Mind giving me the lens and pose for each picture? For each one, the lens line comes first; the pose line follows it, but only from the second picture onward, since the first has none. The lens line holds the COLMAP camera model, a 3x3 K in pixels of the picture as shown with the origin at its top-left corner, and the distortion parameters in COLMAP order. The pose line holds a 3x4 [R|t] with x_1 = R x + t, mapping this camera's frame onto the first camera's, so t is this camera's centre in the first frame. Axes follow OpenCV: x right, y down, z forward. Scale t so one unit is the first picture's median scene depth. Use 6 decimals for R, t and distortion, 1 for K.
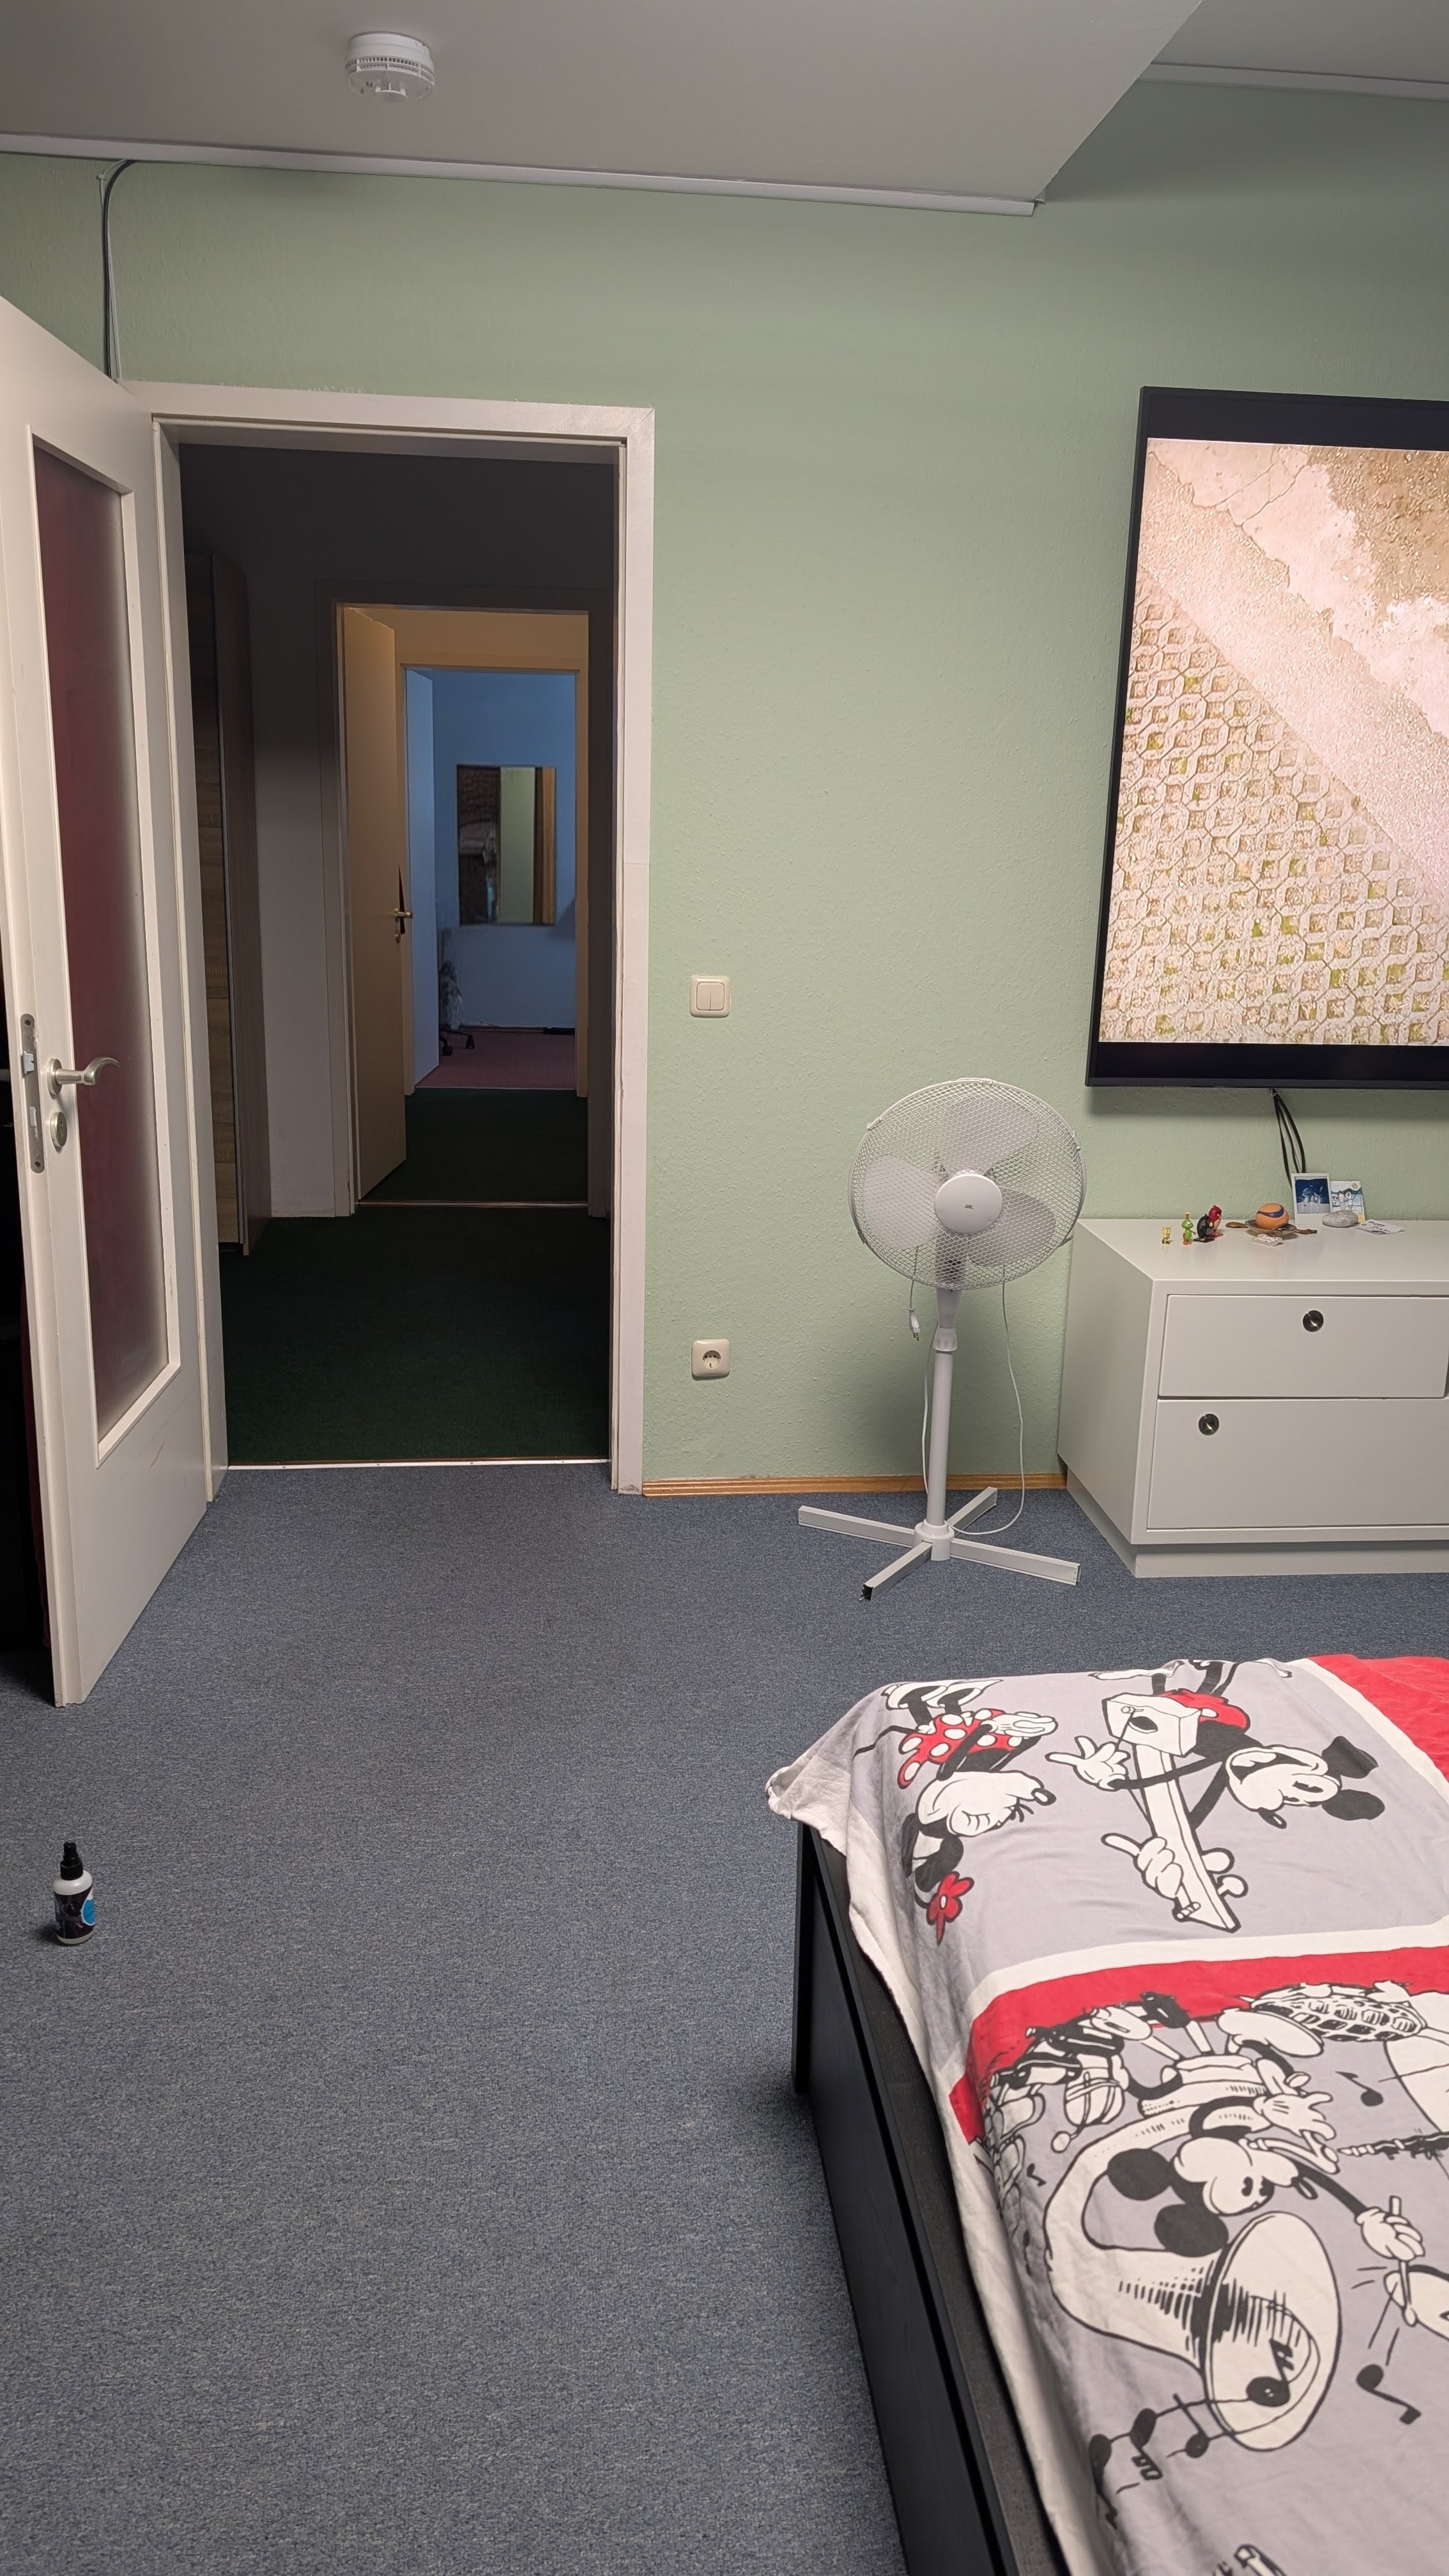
lens RADIAL K [[1827.4, 0, 728.6], [0, 1827.4, 1286.9], [0, 0, 1]] dist [0.030357, 0.001887]
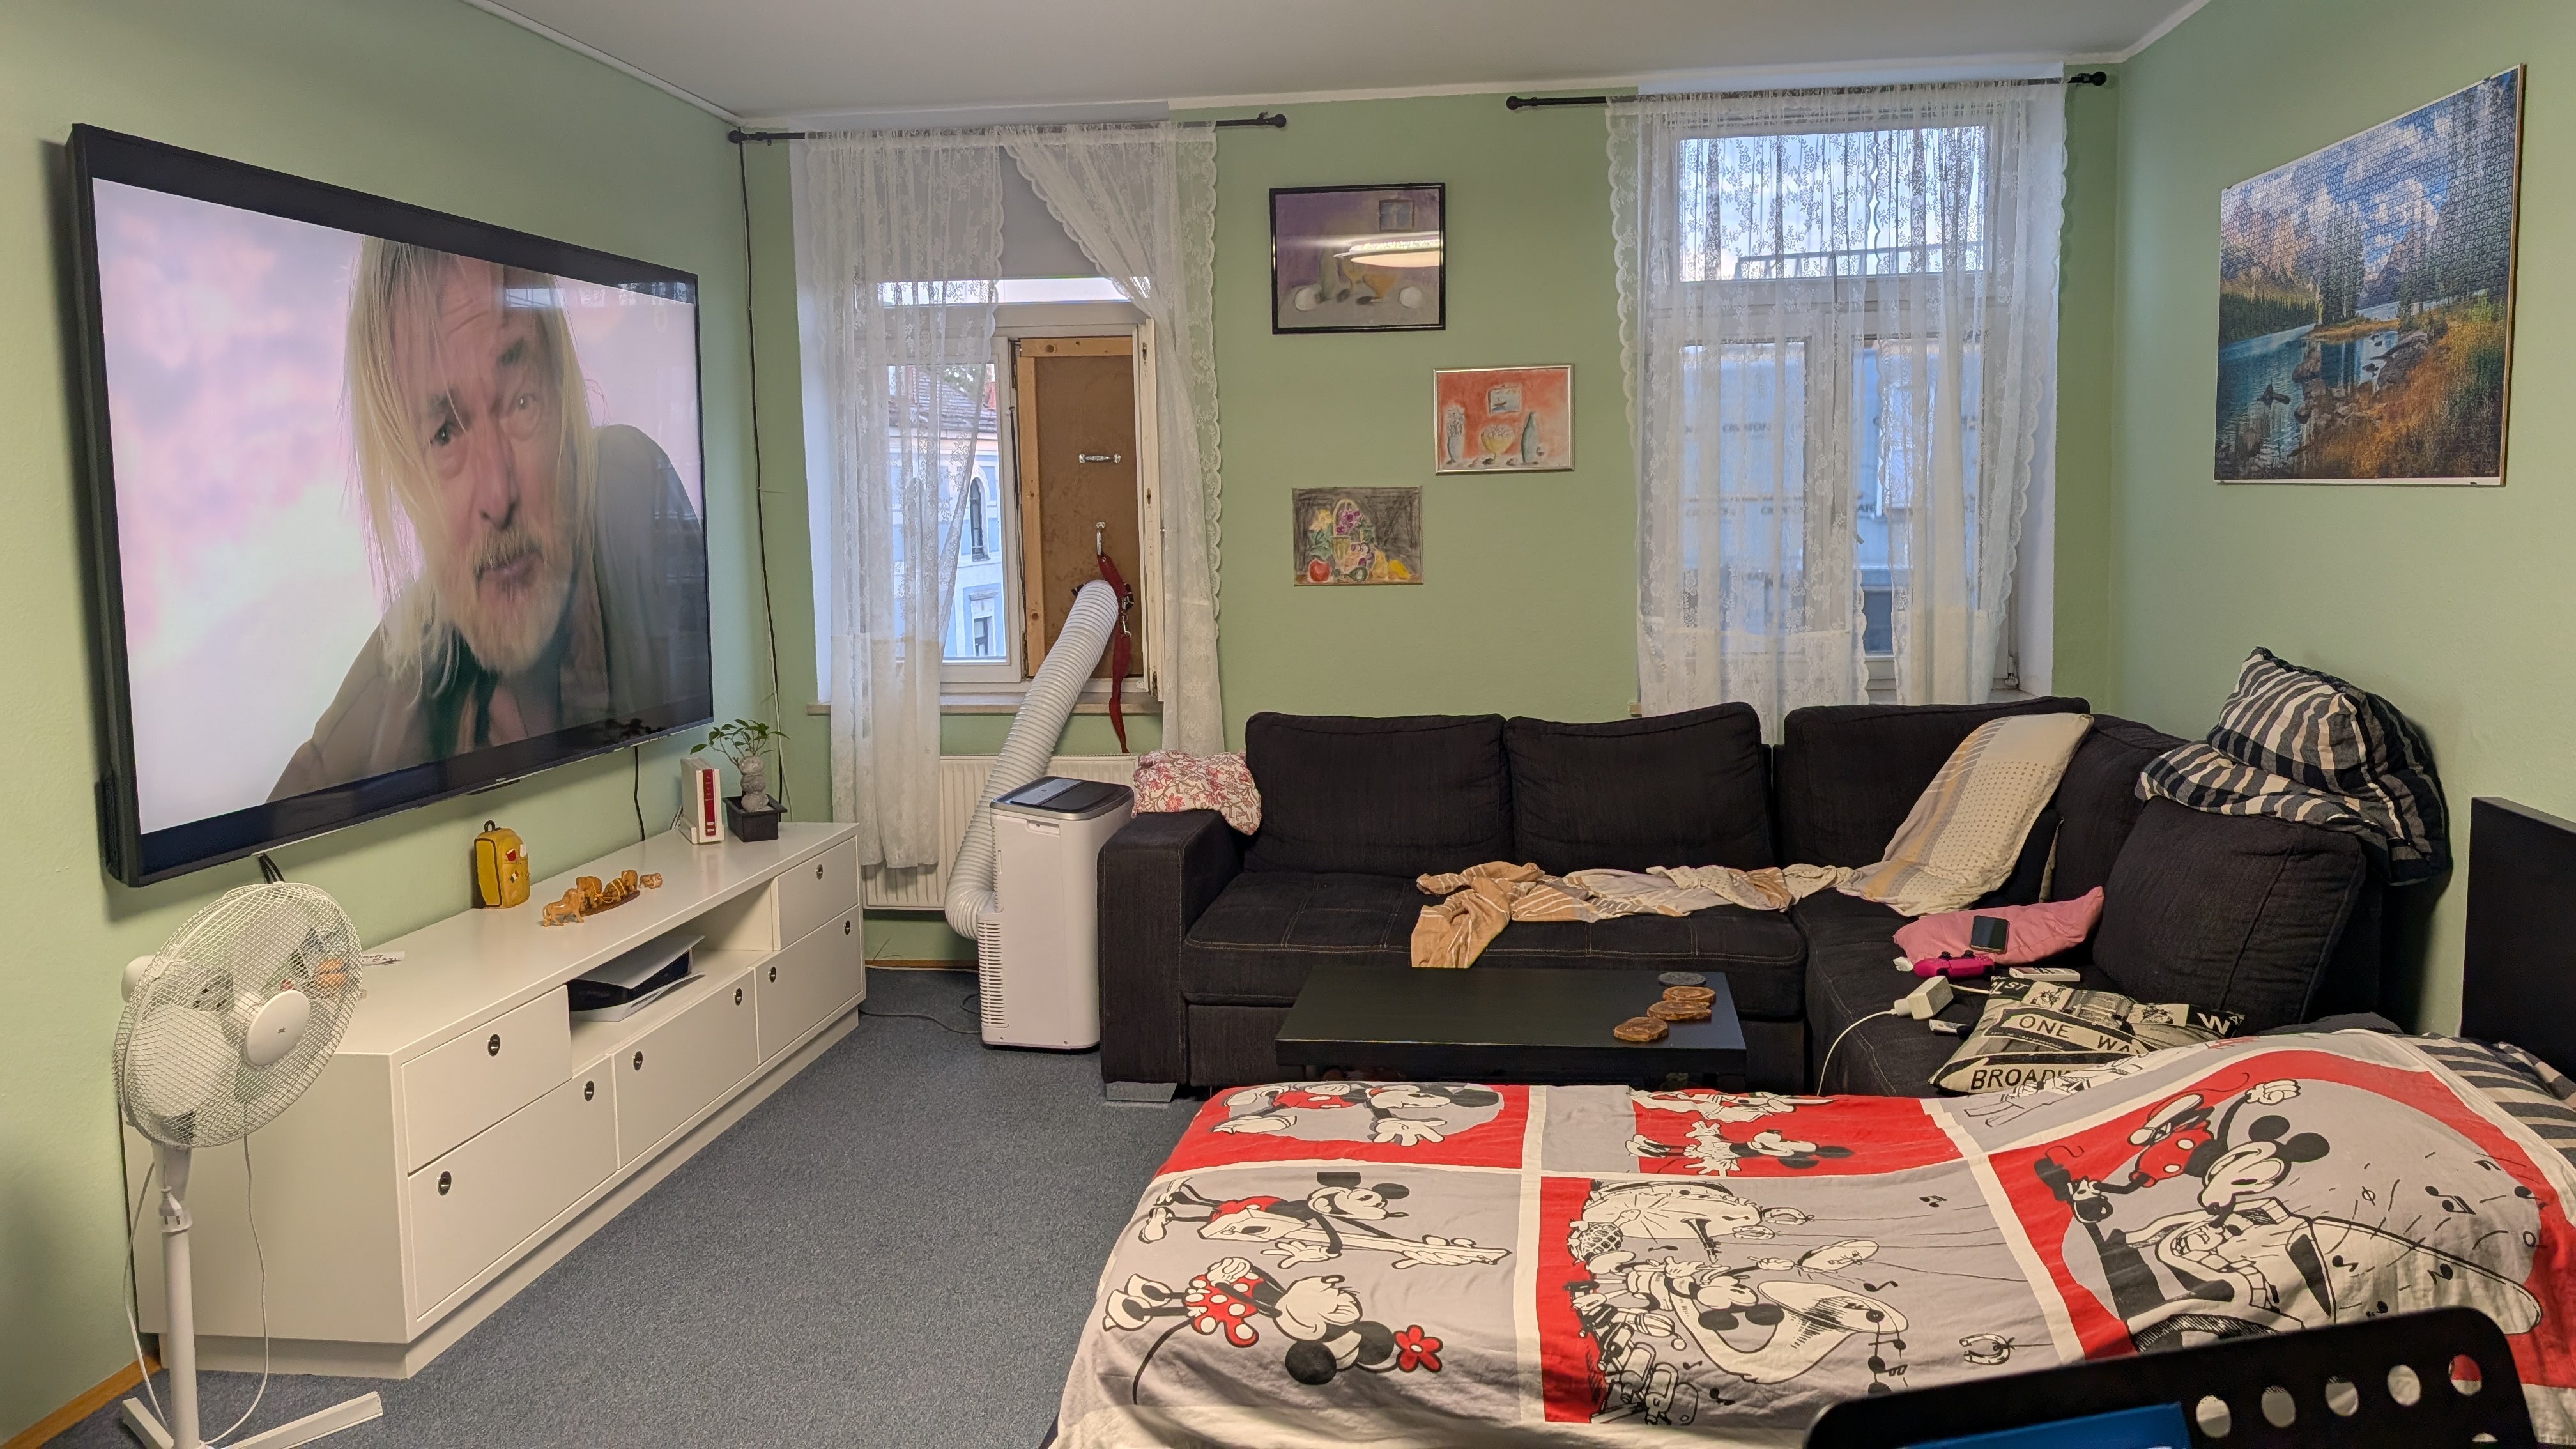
lens RADIAL K [[1827.4, 0, 1294.0], [0, 1827.4, 713.2], [0, 0, 1]] dist [0.030357, 0.001887]
pose [[0.253280, -0.150181, 0.955665, -1.089595], [0.270782, 0.959393, 0.079001, -0.249094], [-0.928723, 0.238768, 0.283662, 0.526682]]
